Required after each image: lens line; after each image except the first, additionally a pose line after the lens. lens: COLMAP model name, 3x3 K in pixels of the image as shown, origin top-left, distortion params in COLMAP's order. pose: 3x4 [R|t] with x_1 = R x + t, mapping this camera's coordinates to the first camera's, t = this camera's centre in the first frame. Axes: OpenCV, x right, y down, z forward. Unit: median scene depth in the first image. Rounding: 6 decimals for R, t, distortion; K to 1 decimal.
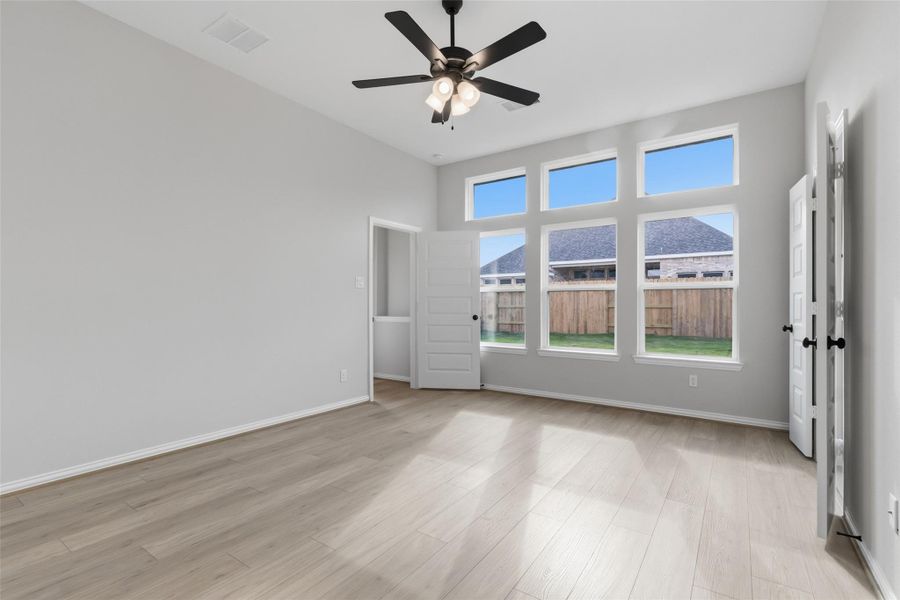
lens RADIAL K [[409.9, 0, 446.5], [0, 409.9, 304.9], [0, 0, 1]] dist [-0.000435, -0.000056]
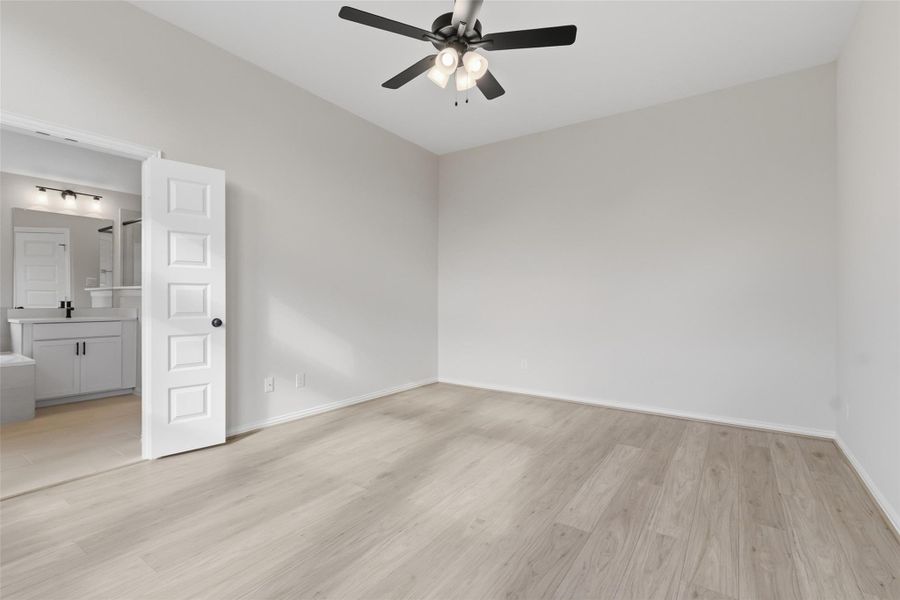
lens RADIAL K [[409.9, 0, 446.5], [0, 409.9, 304.9], [0, 0, 1]] dist [-0.000435, -0.000056]
pose [[-0.999969, -0.000127, 0.007910, 0.024235], [-0.000027, 0.999920, 0.012624, -0.008937], [-0.007911, 0.012624, -0.999889, 1.928050]]
